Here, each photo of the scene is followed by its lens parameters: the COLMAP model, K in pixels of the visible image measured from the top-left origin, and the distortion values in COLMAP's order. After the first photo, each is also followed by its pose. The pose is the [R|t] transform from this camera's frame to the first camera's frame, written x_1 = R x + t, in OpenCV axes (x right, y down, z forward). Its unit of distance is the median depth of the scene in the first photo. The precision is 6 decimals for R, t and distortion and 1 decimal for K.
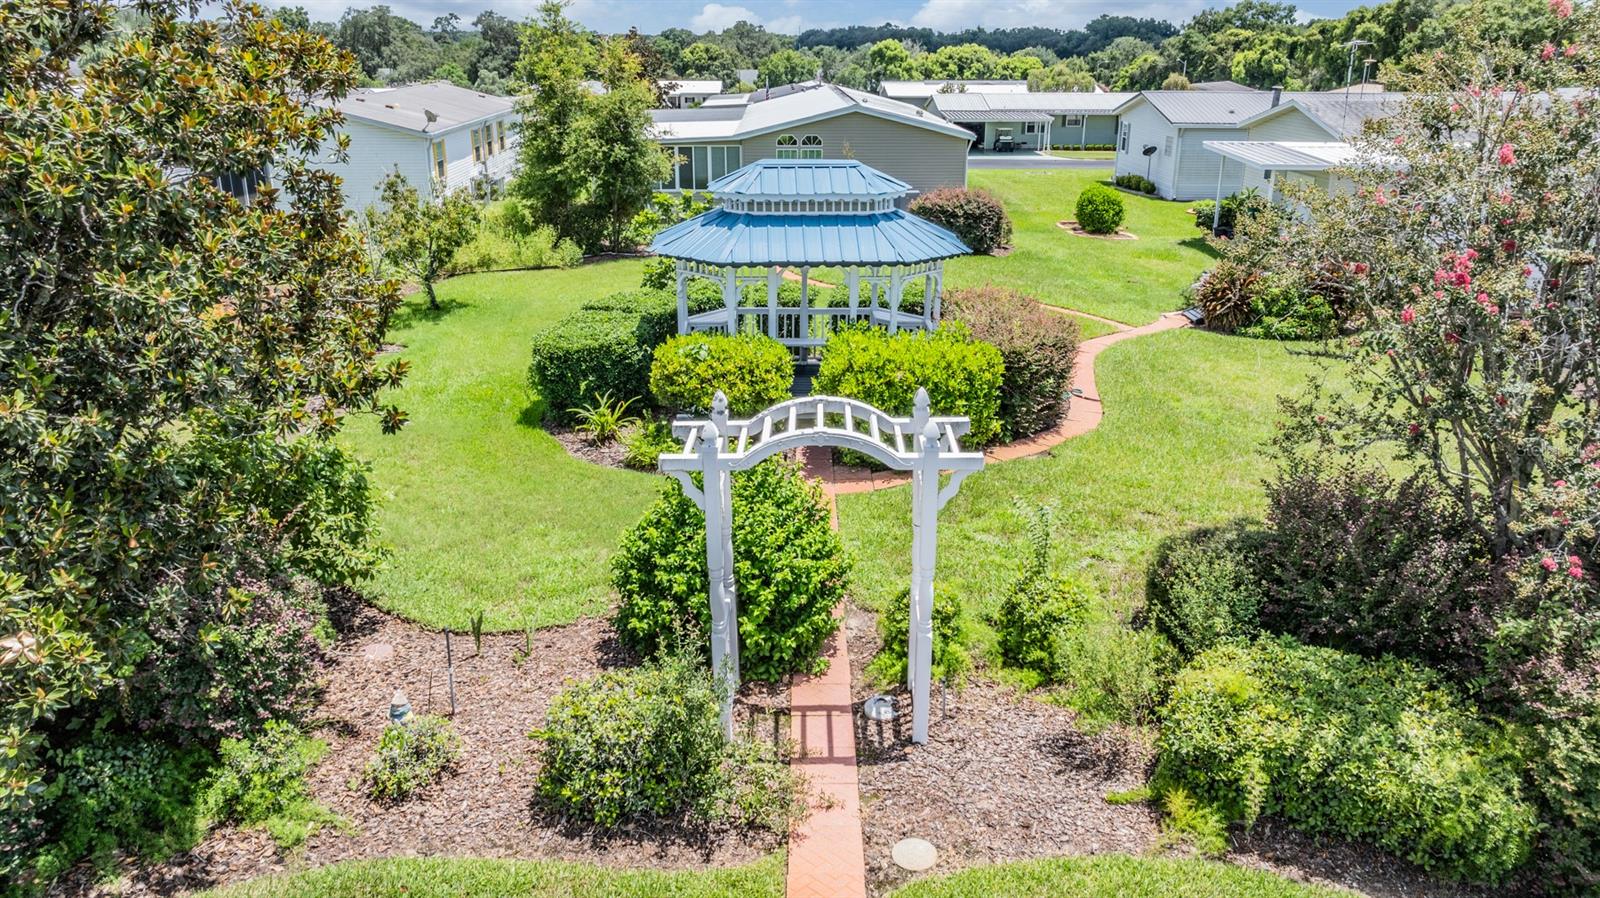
lens RADIAL K [[1138.7, 0, 800.4], [0, 1138.7, 443.6], [0, 0, 1]] dist [-0.008867, -0.000471]
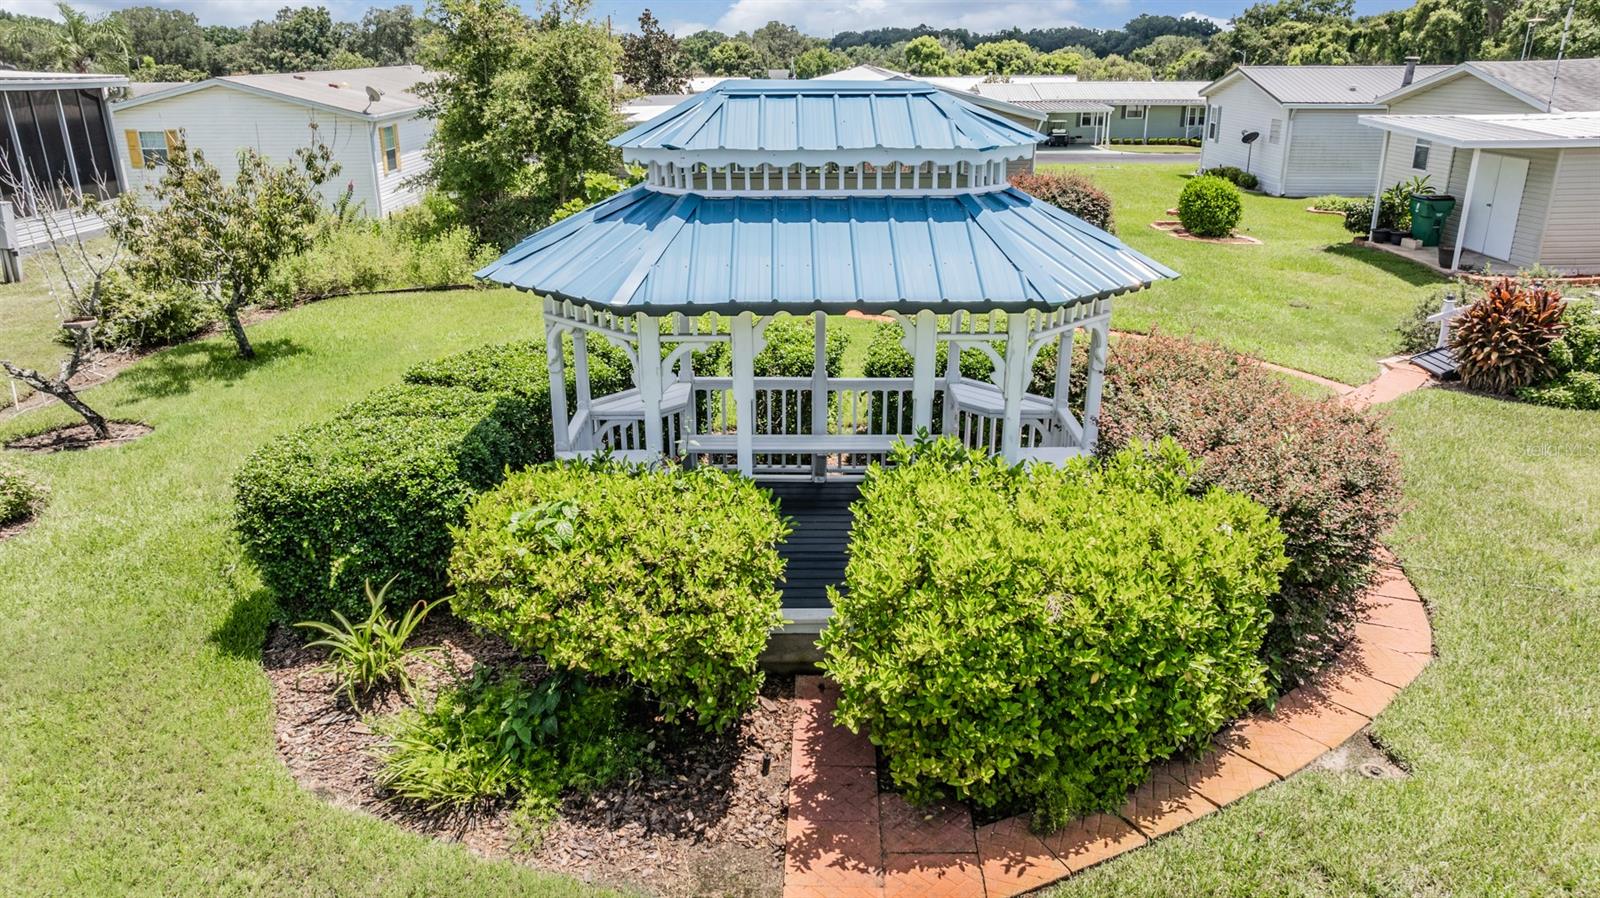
lens RADIAL K [[1138.7, 0, 800.4], [0, 1138.7, 453.8], [0, 0, 1]] dist [-0.008867, -0.000471]
pose [[0.999604, 0.003673, -0.027890, 0.006145], [-0.003530, 0.999980, 0.005188, -0.057849], [0.027909, -0.005087, 0.999598, 0.314039]]
